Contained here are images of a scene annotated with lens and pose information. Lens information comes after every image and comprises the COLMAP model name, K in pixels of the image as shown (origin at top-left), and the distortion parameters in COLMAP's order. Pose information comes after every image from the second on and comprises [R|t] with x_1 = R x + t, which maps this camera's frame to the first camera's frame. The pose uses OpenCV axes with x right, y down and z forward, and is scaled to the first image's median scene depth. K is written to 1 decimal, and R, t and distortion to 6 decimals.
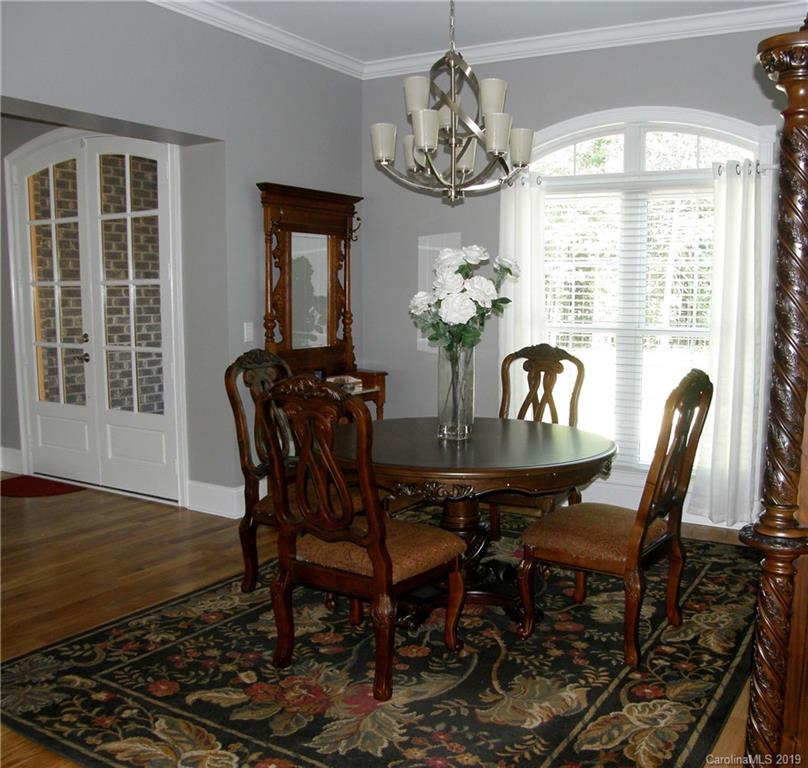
lens RADIAL K [[830.3, 0, 405.3], [0, 830.3, 387.8], [0, 0, 1]] dist [-0.100106, 0.000000]
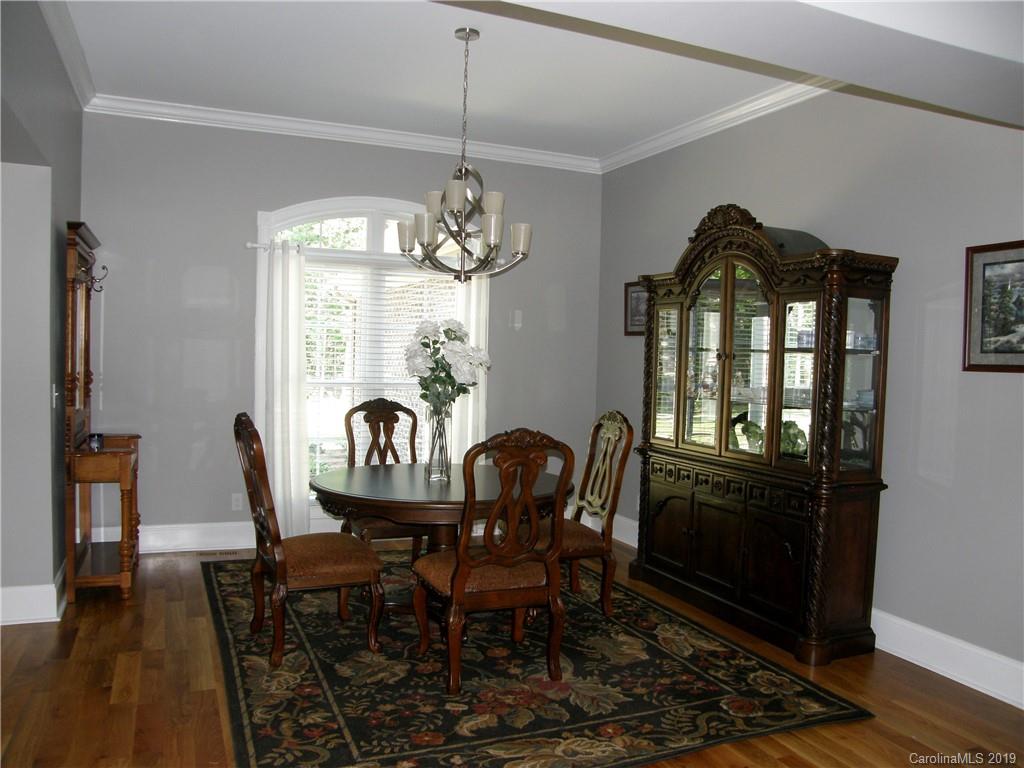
lens RADIAL K [[829.5, 0, 512.1], [0, 829.5, 381.6], [0, 0, 1]] dist [-0.100779, 0.008896]
pose [[0.586952, -0.016206, 0.809459, -0.983810], [0.066177, 0.997414, -0.028017, -0.046900], [-0.806913, 0.070013, 0.586507, 0.246378]]
